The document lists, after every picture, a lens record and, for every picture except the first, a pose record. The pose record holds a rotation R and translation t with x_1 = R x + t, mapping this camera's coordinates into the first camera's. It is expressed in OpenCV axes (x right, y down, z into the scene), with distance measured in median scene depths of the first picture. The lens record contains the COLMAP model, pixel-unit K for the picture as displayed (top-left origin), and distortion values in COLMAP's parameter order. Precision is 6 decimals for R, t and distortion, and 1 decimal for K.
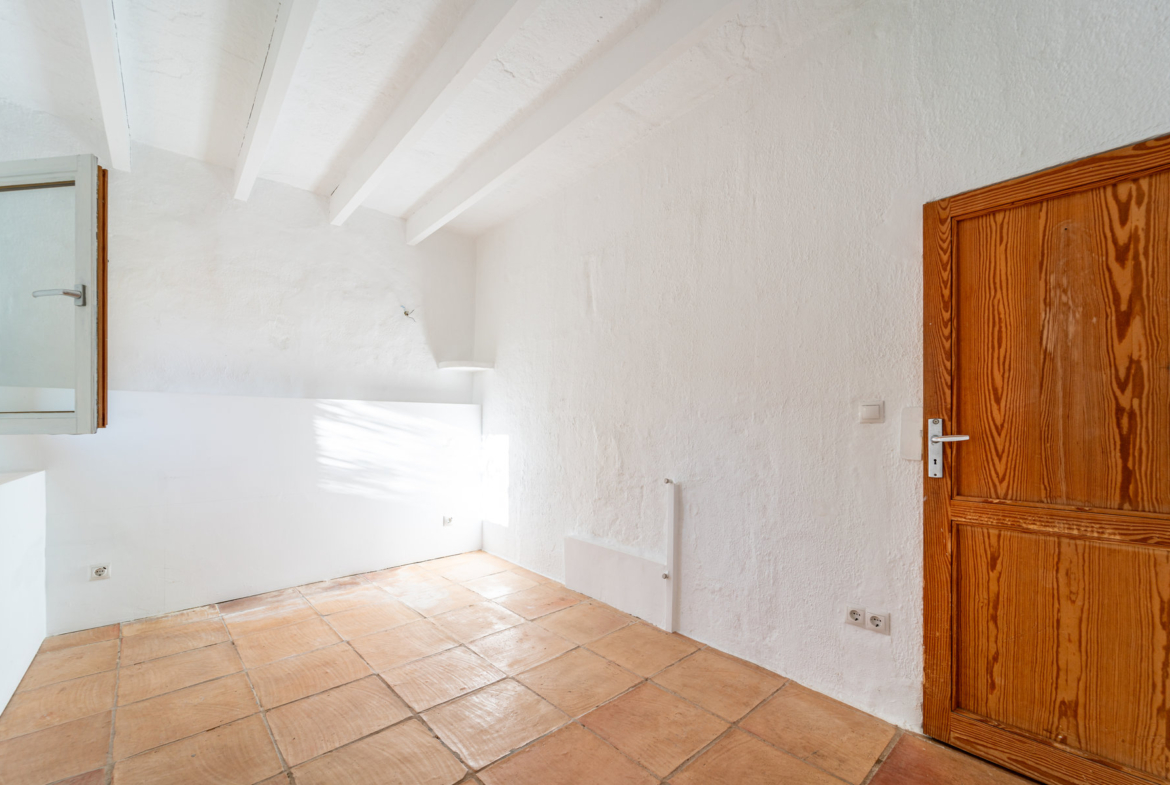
lens RADIAL K [[486.6, 0, 586.9], [0, 486.6, 424.6], [0, 0, 1]] dist [-0.000117, -0.000272]
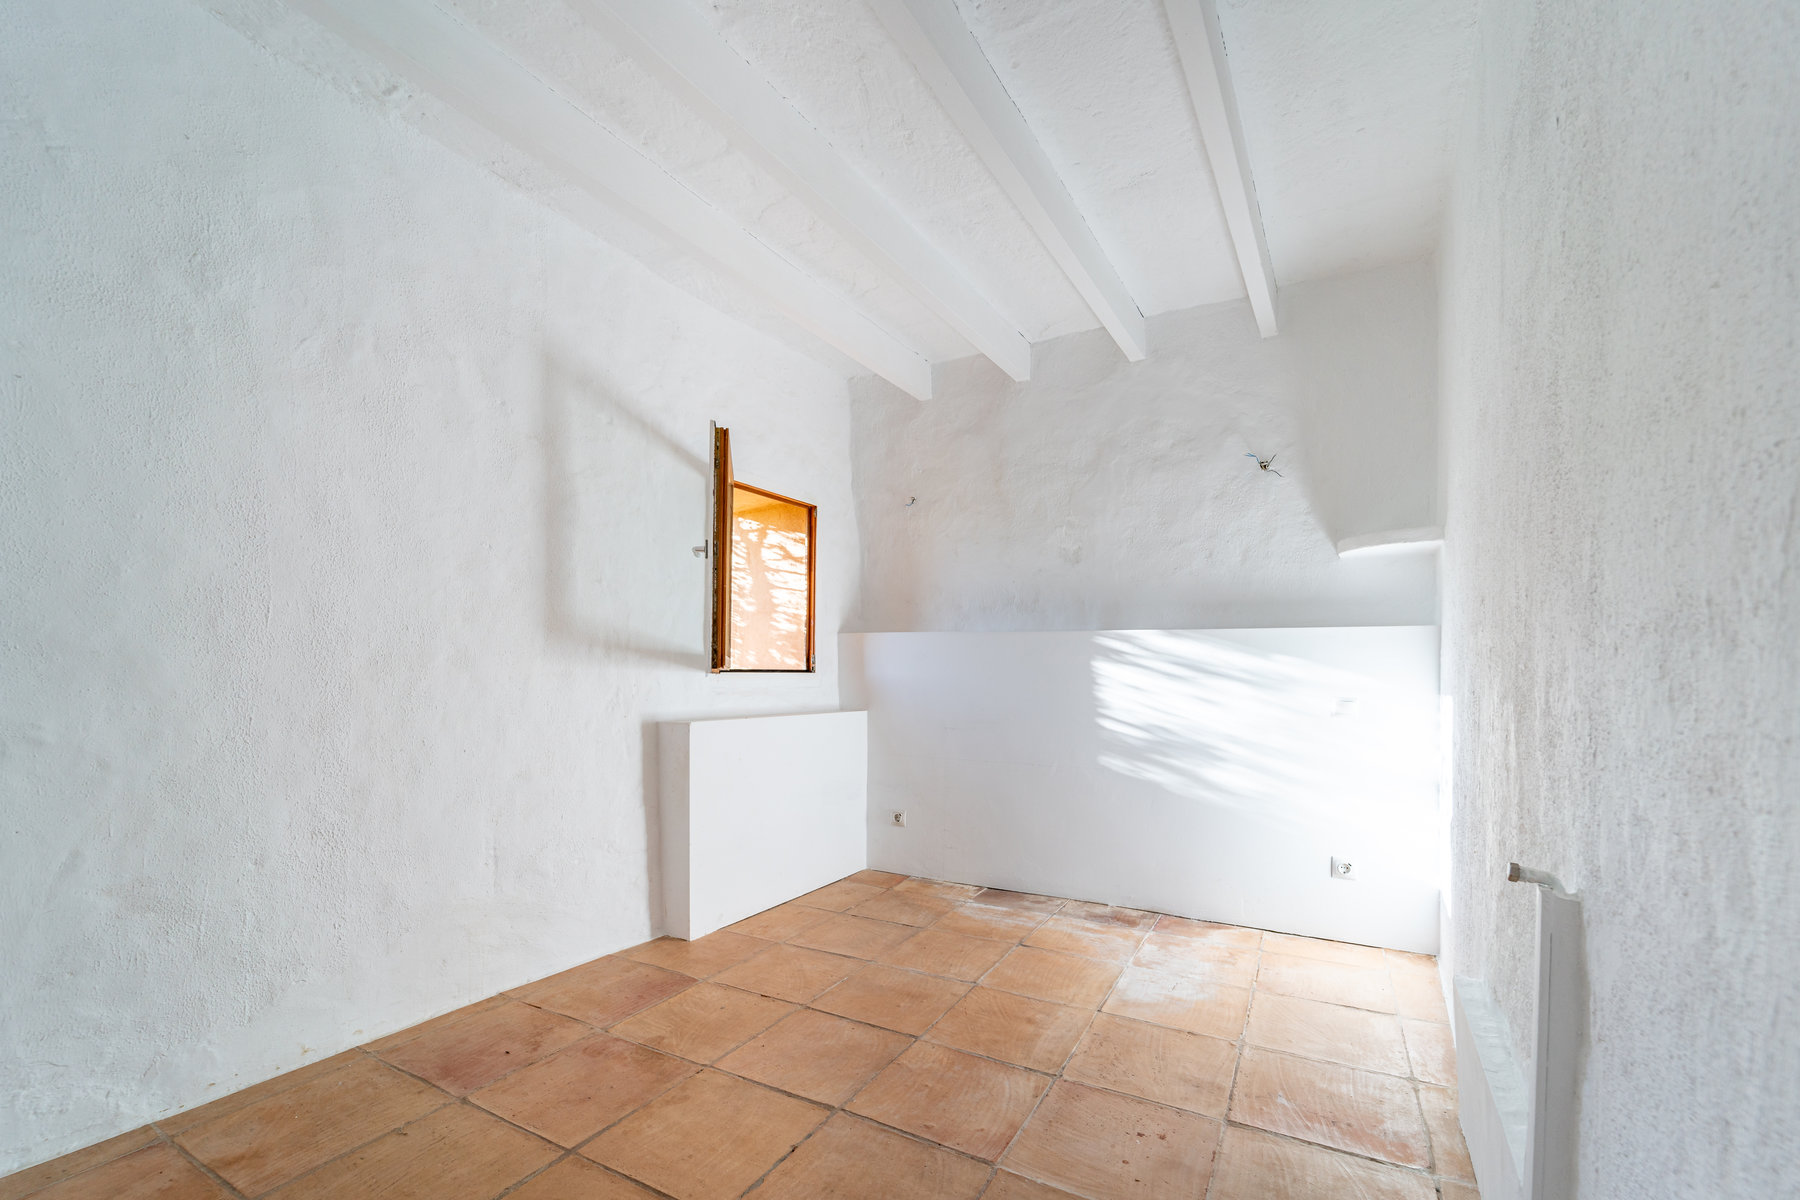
lens RADIAL K [[752.0, 0, 903.3], [0, 752.0, 666.8], [0, 0, 1]] dist [0.001386, 0.000068]
pose [[0.315989, -0.001465, -0.948762, 0.442291], [-0.007133, 0.999967, -0.003919, 0.003706], [0.948736, 0.008006, 0.315968, 0.527346]]
